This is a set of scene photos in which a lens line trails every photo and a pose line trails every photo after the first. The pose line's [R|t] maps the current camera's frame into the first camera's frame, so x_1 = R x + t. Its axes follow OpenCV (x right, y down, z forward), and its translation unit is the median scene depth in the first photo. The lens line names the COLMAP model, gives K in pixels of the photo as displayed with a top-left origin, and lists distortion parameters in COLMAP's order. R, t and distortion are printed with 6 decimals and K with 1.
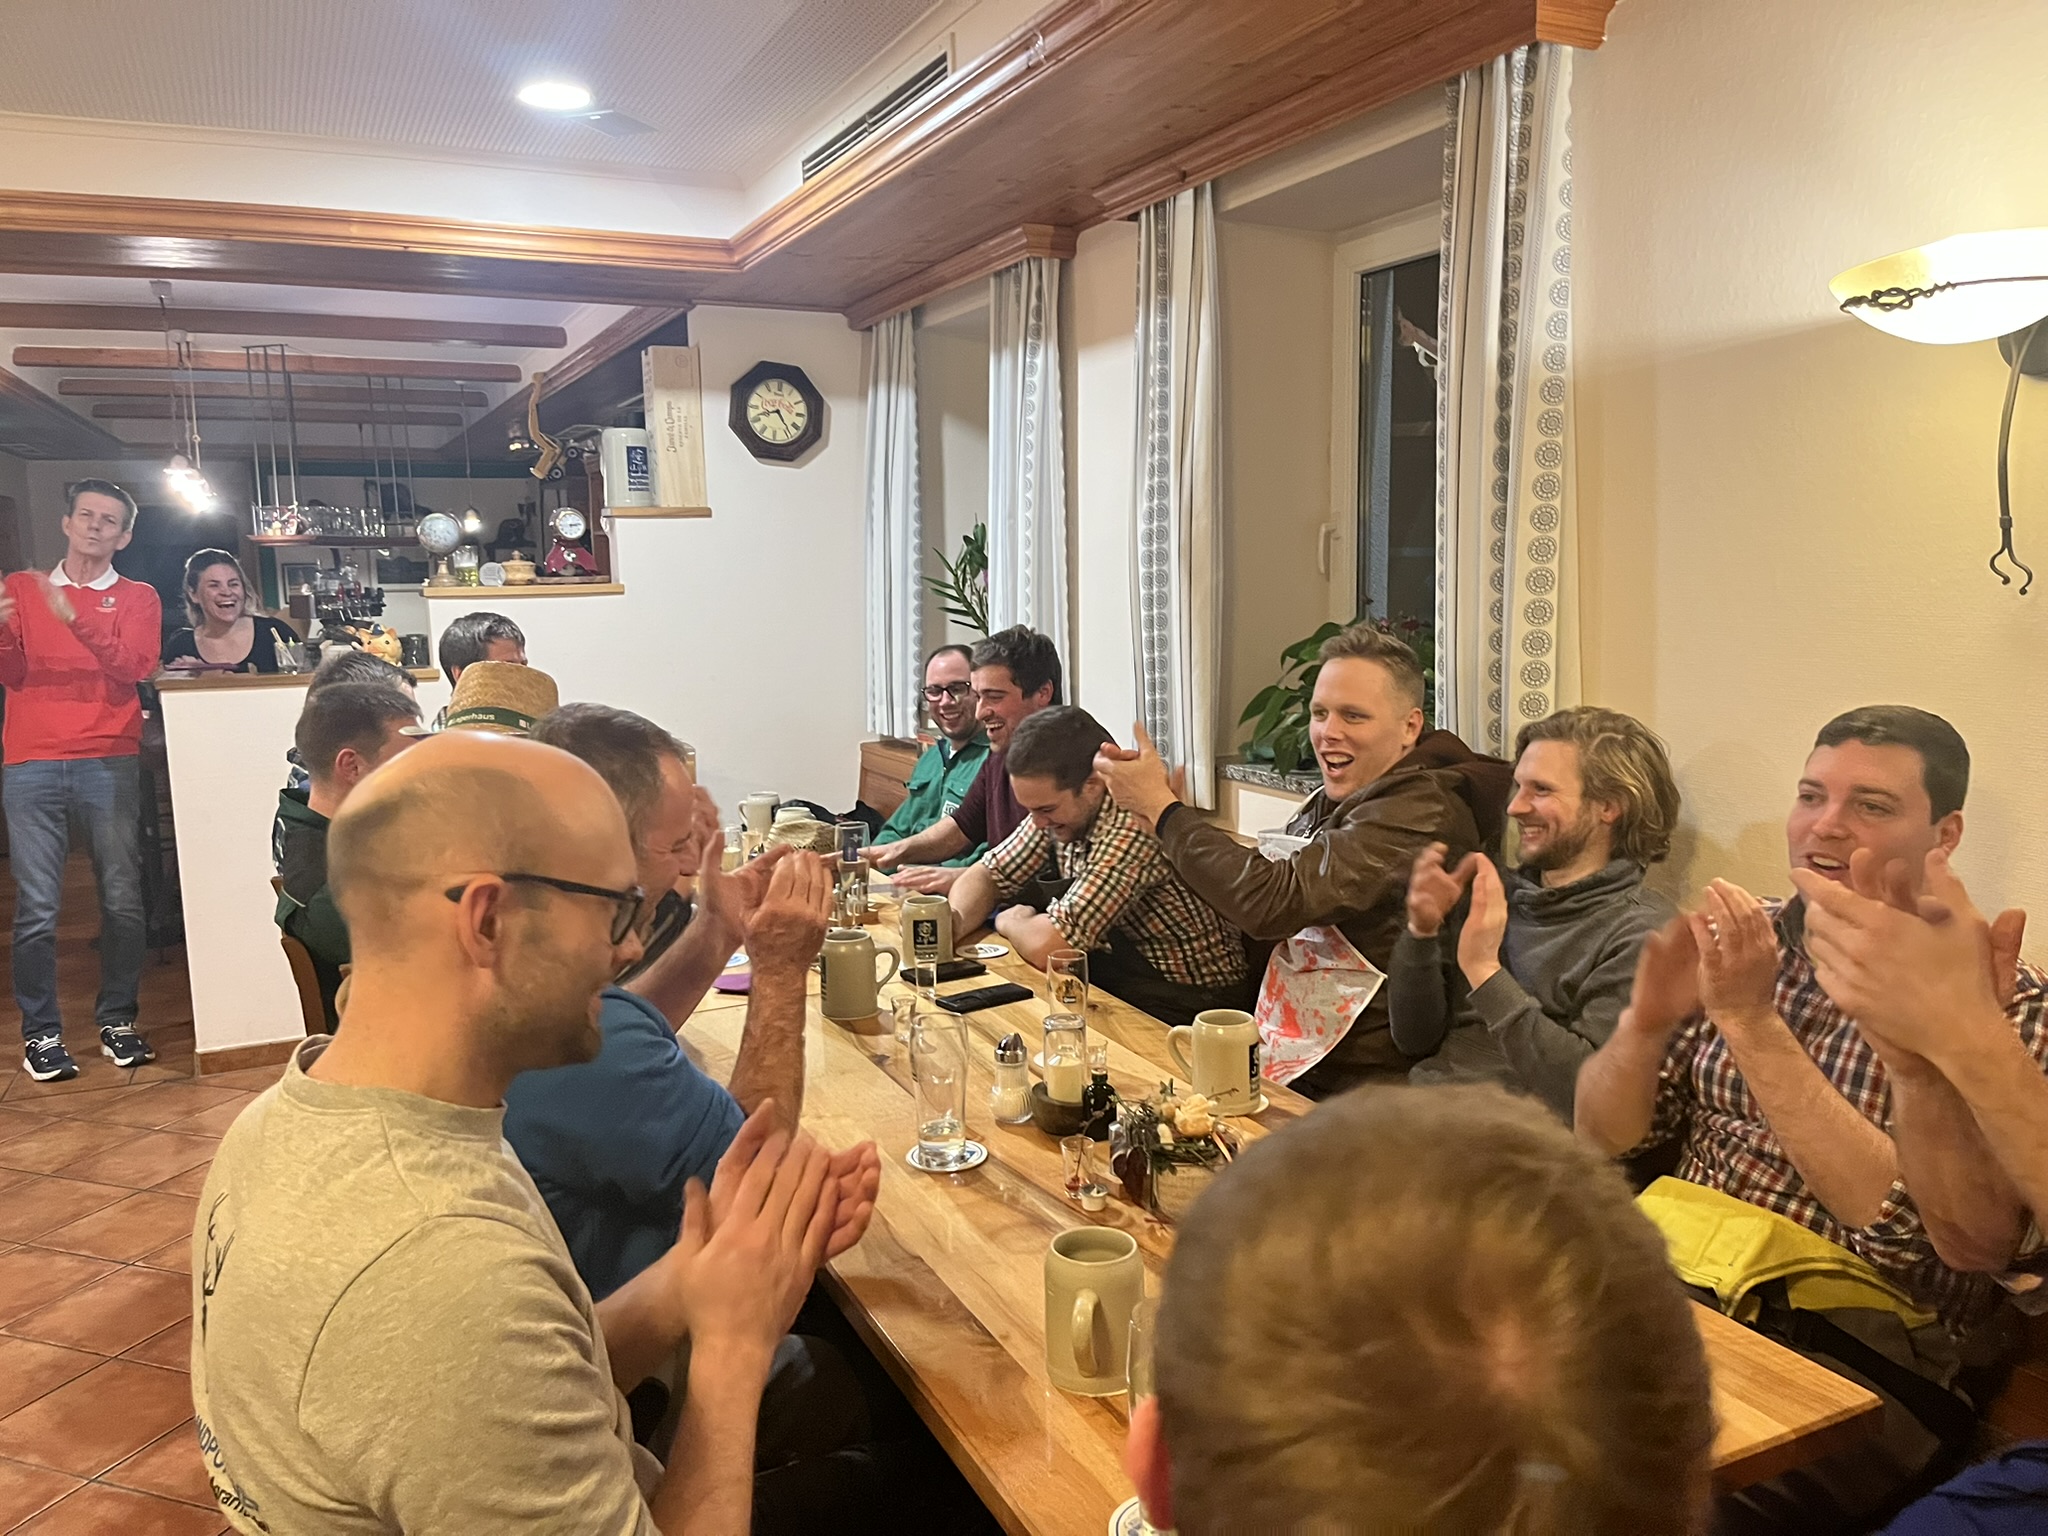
lens RADIAL K [[1562.3, 0, 1042.5], [0, 1562.3, 772.0], [0, 0, 1]] dist [0.065834, -0.091766]
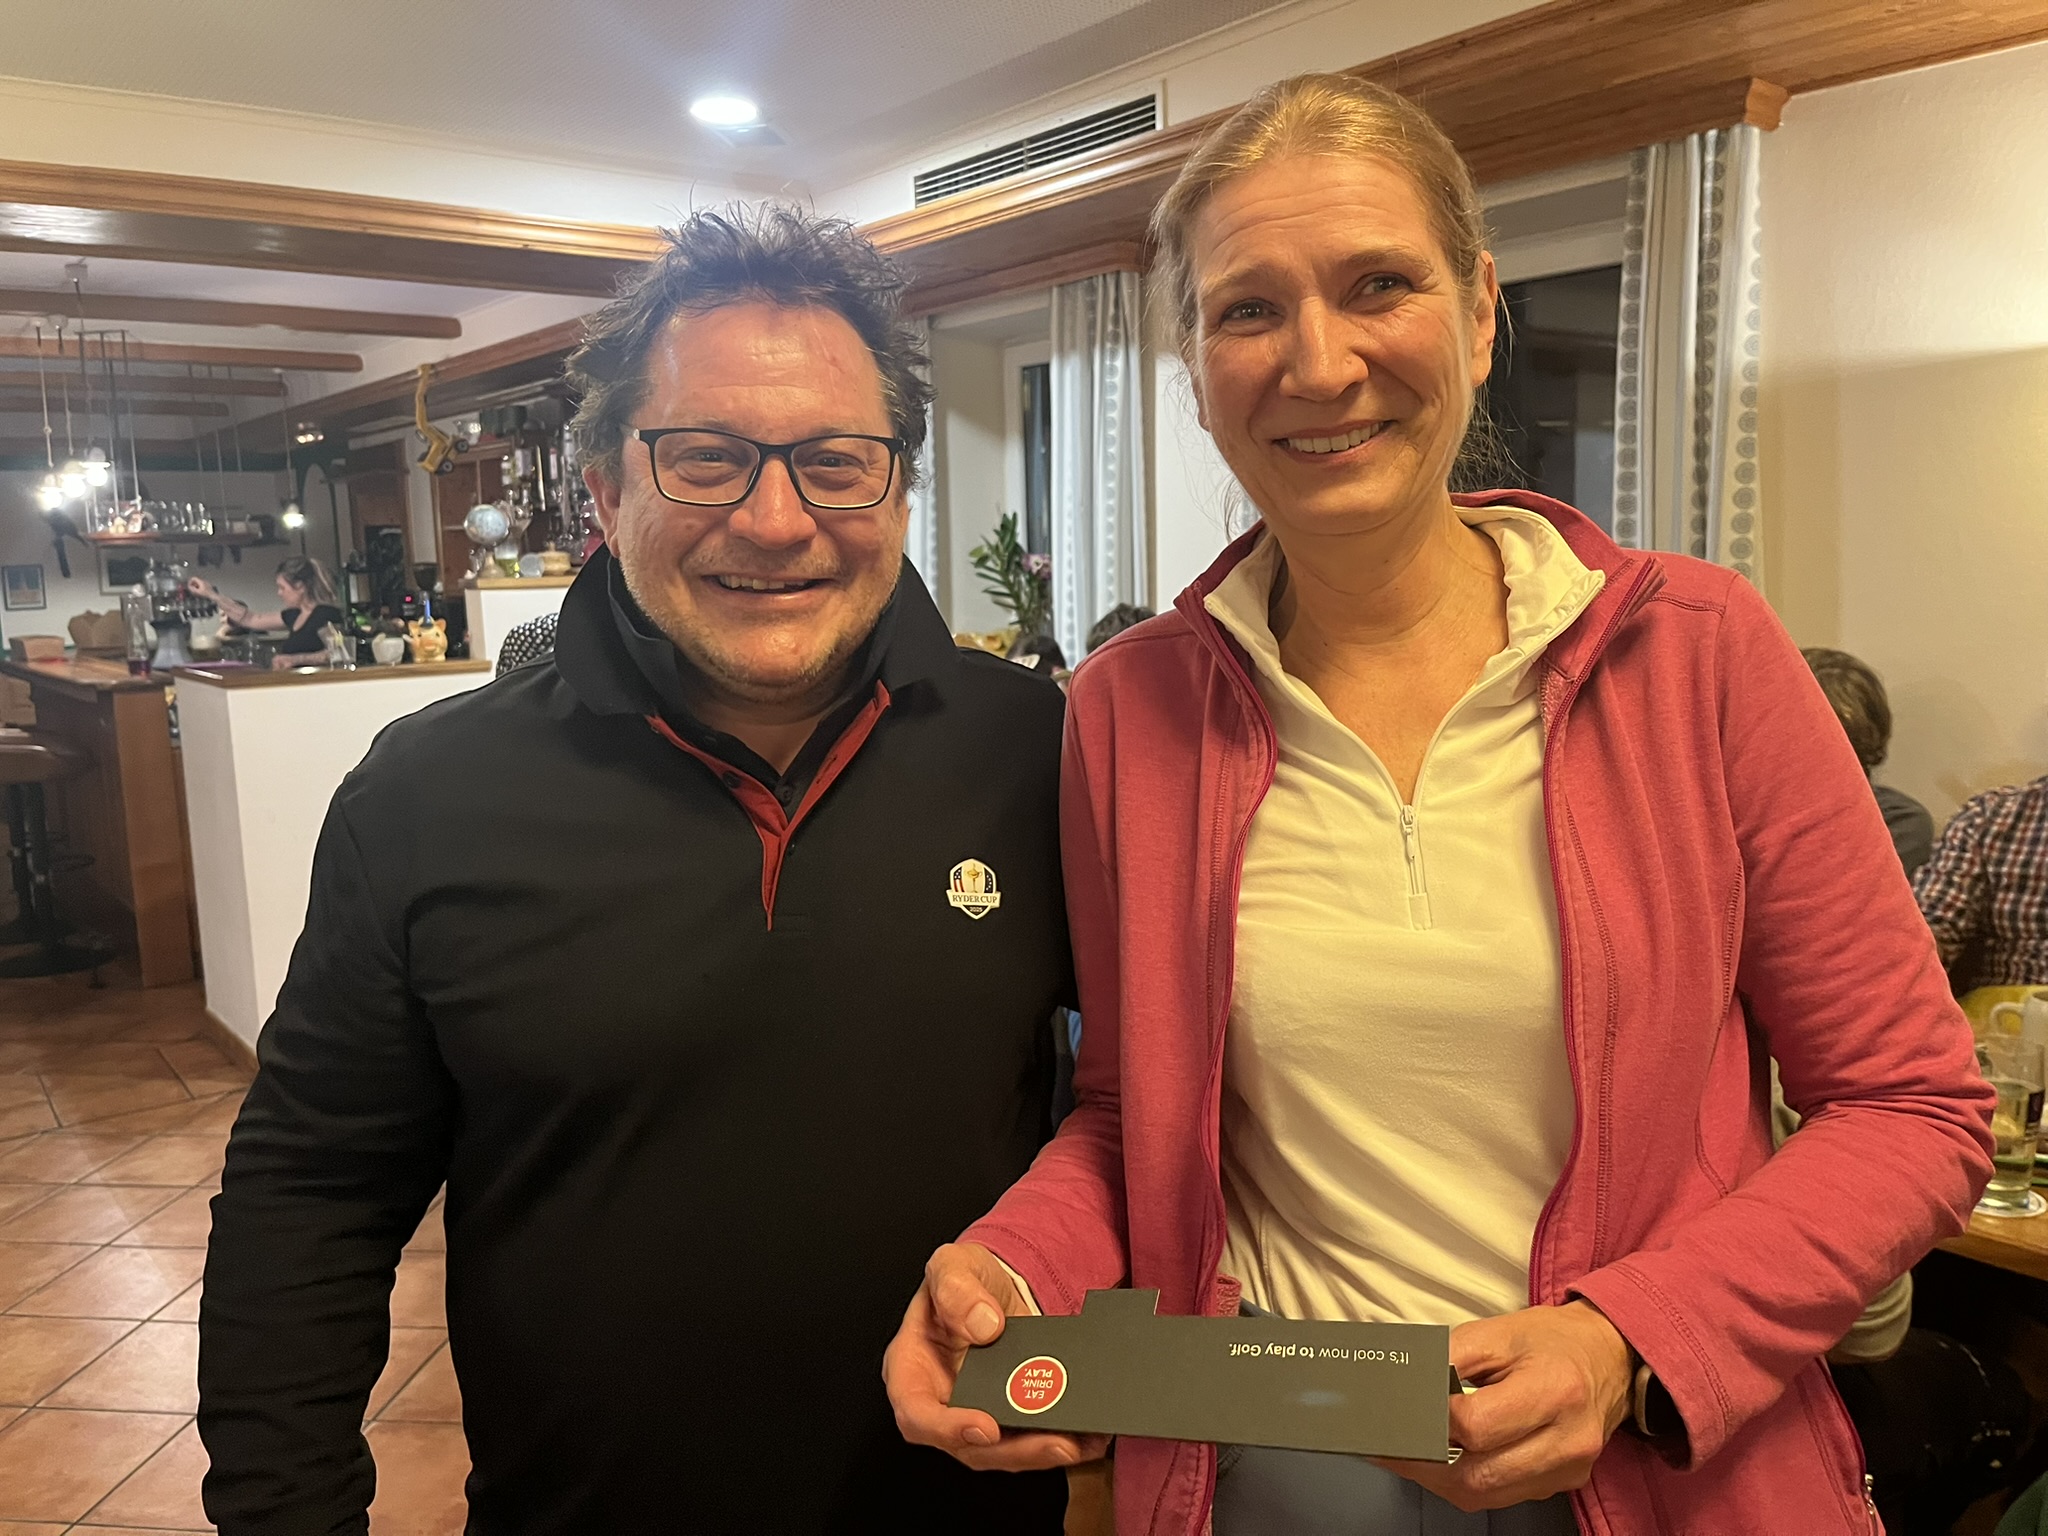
lens RADIAL K [[1562.3, 0, 1029.1], [0, 1562.3, 754.8], [0, 0, 1]] dist [0.065834, -0.091766]
pose [[0.973681, -0.040175, 0.224345, -0.305708], [0.042158, 0.999103, -0.004054, 0.014464], [-0.223981, 0.013405, 0.974501, -0.057793]]
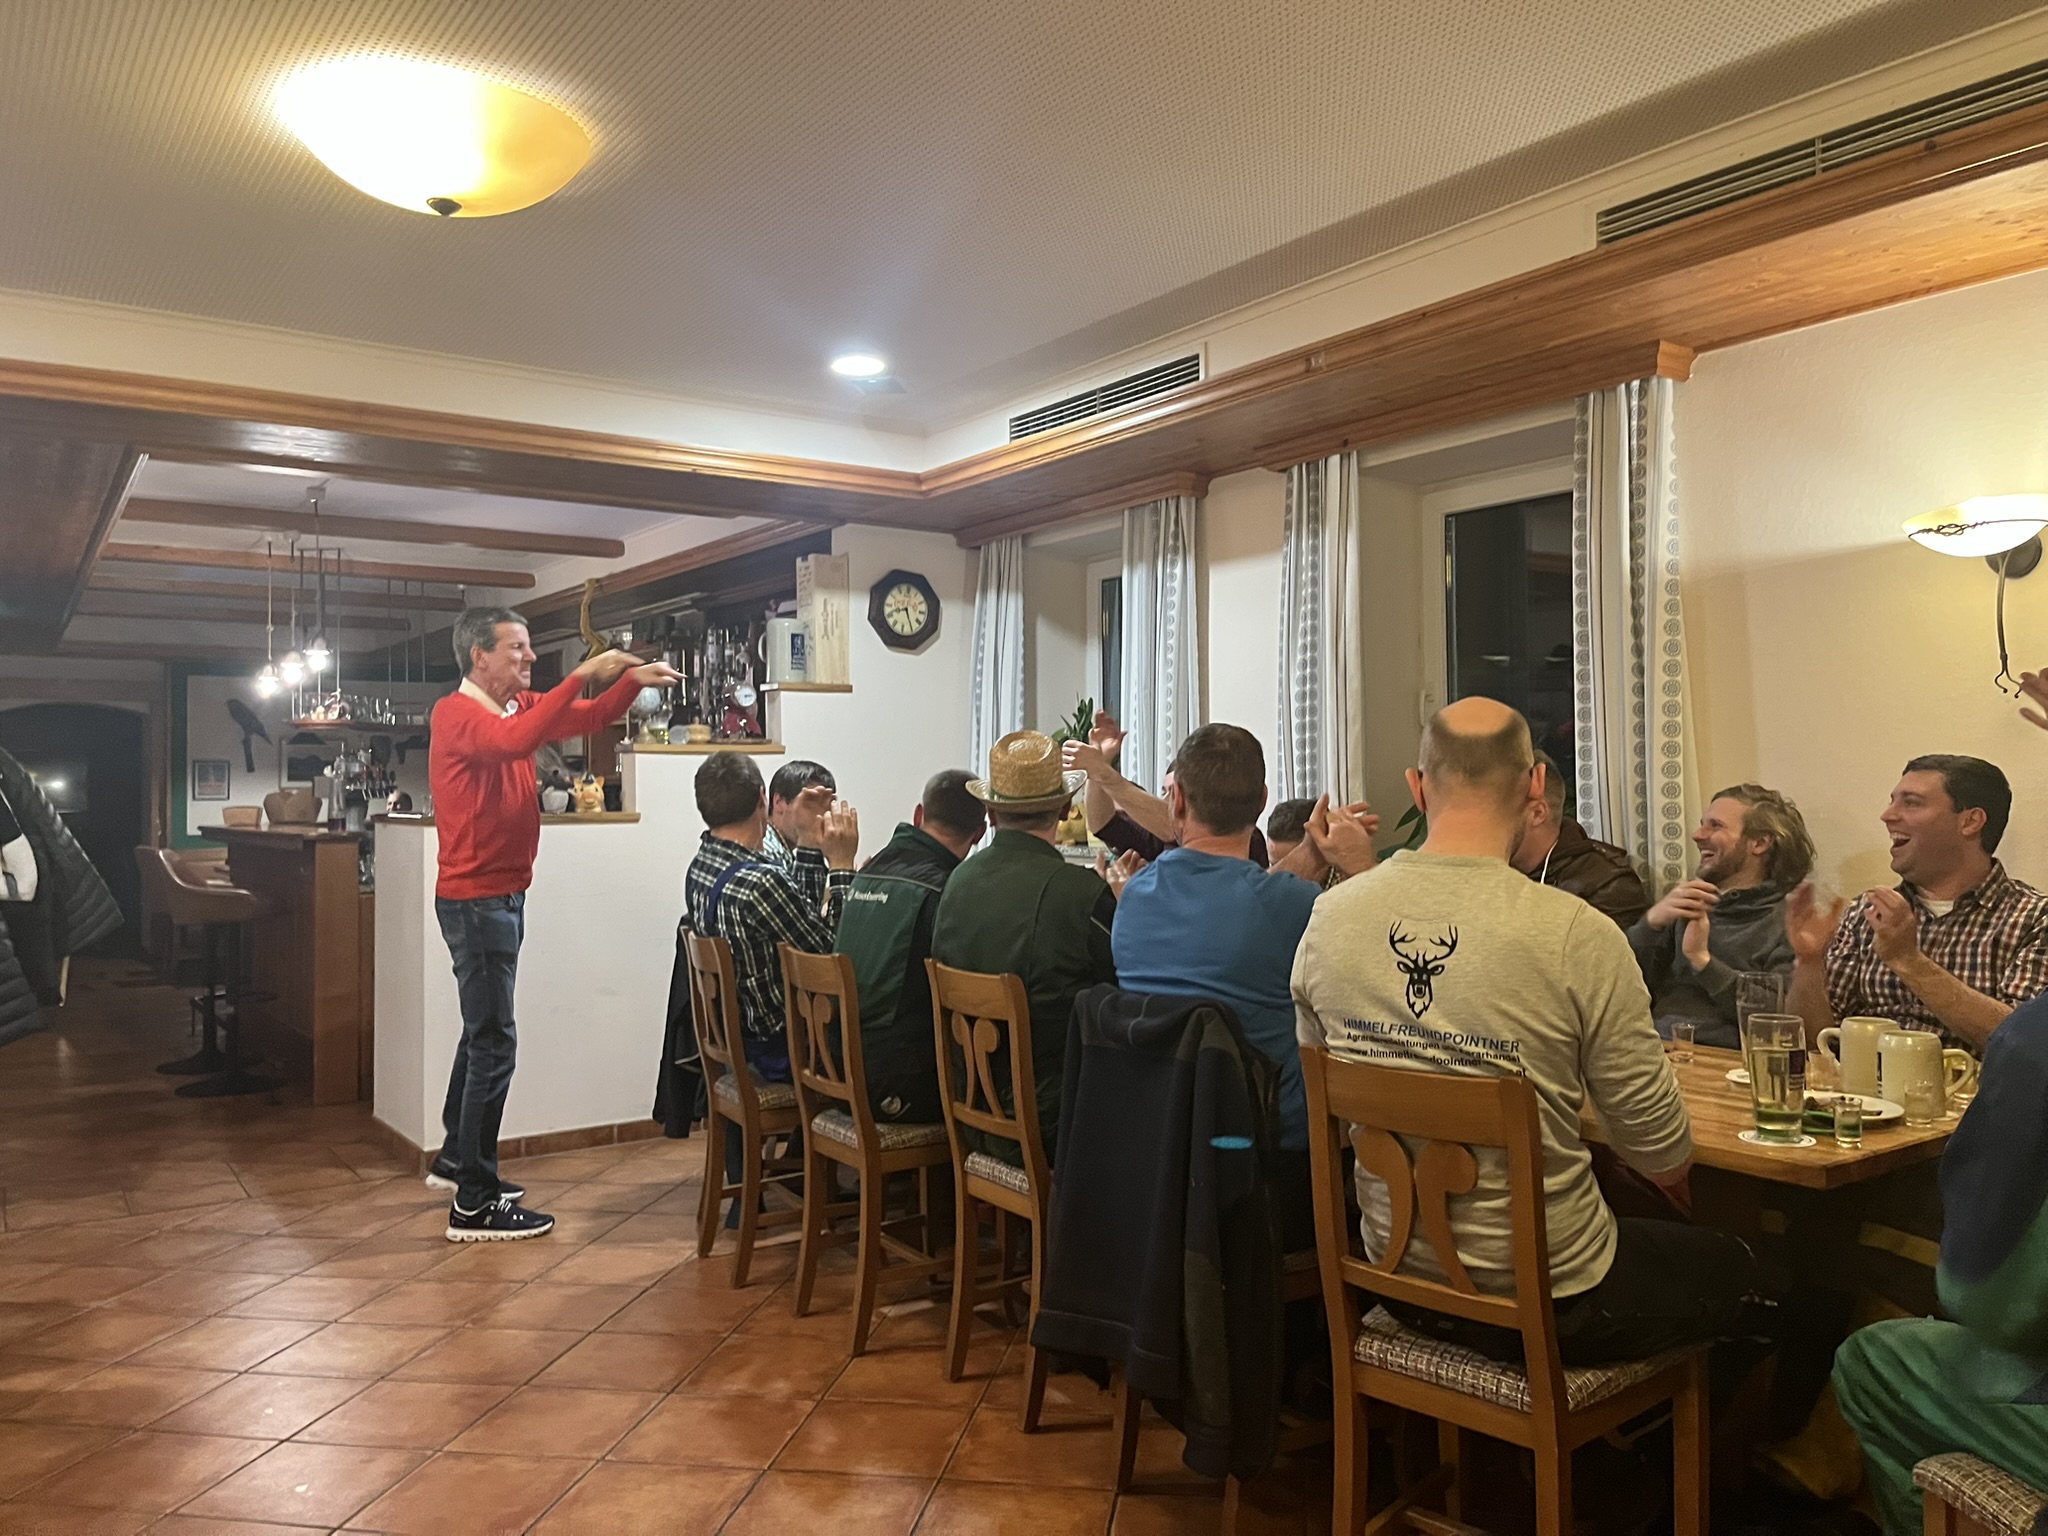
lens RADIAL K [[1562.3, 0, 1049.1], [0, 1562.3, 759.3], [0, 0, 1]] dist [0.065834, -0.091766]
pose [[0.985083, 0.011412, 0.171701, -0.313541], [0.015635, 0.987735, -0.155352, 0.090181], [-0.171368, 0.155719, 0.972823, -0.218407]]
